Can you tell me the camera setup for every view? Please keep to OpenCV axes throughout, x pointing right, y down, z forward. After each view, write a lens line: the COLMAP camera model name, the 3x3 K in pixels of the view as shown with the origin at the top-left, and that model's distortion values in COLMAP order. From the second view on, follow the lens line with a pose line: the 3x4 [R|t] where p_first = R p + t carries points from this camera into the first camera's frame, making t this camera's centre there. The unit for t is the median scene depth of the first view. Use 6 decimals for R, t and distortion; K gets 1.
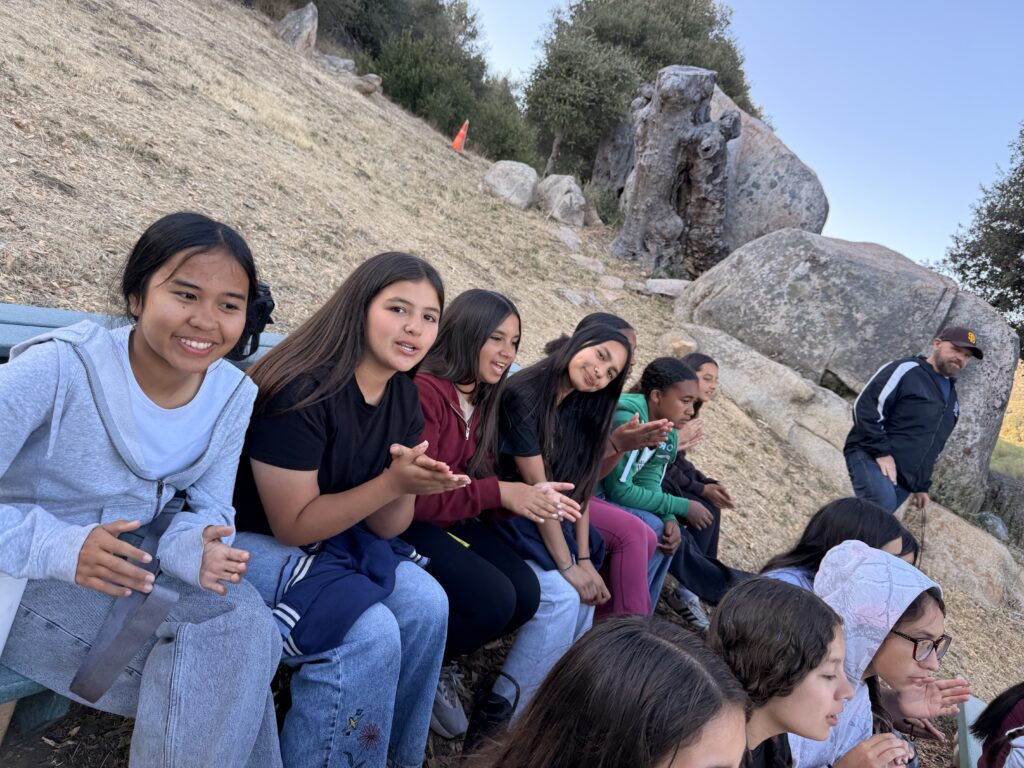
lens RADIAL K [[736.0, 0, 512.0], [0, 736.0, 384.0], [0, 0, 1]] dist [0.180669, -0.326331]
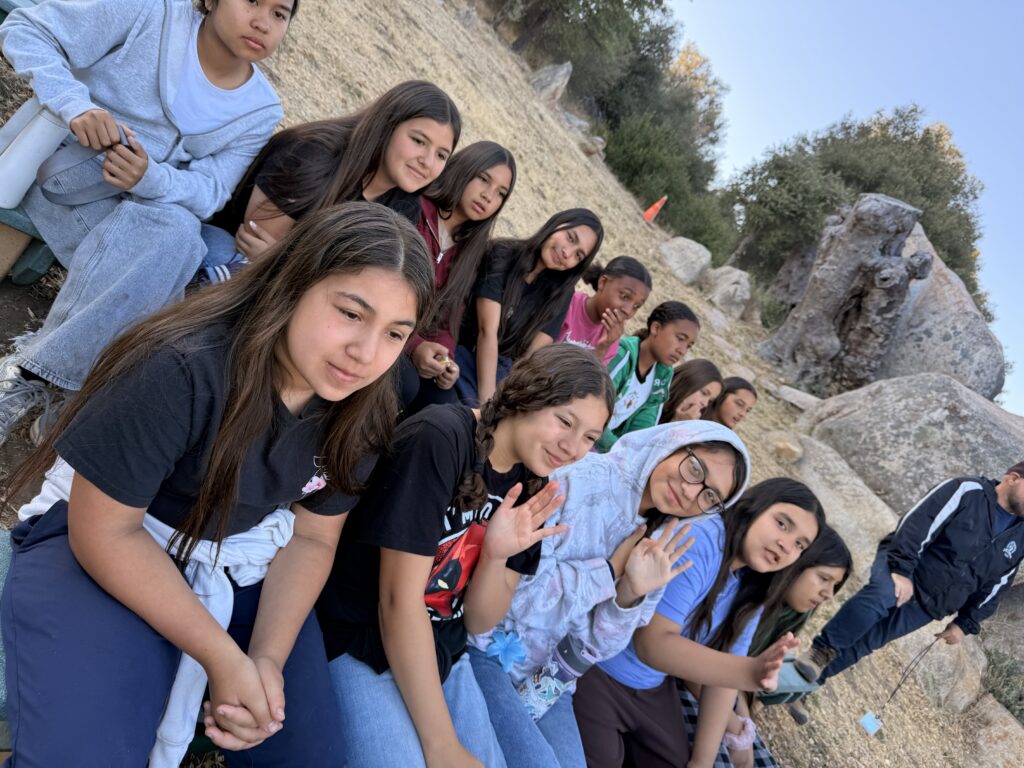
lens RADIAL K [[739.6, 0, 512.0], [0, 739.6, 384.0], [0, 0, 1]] dist [0.028323, -0.000791]
pose [[0.920781, 0.333645, -0.202095, 0.051307], [-0.352011, 0.933944, -0.061948, 0.041459], [0.168077, 0.128180, 0.977405, -0.006699]]
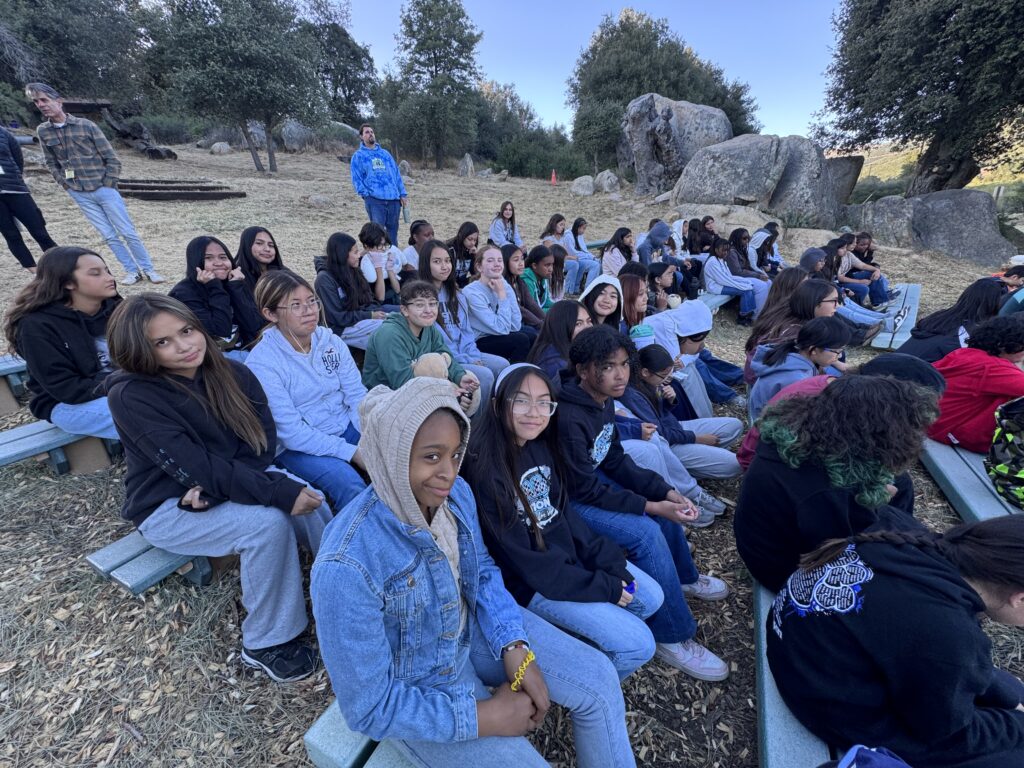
lens RADIAL K [[409.4, 0, 512.0], [0, 409.4, 384.0], [0, 0, 1]] dist [0.002953, 0.000094]
pose [[0.883249, -0.345007, -0.317556, -0.003788], [0.390565, 0.916060, 0.091068, 0.094244], [0.259481, -0.204462, 0.943856, -0.408415]]
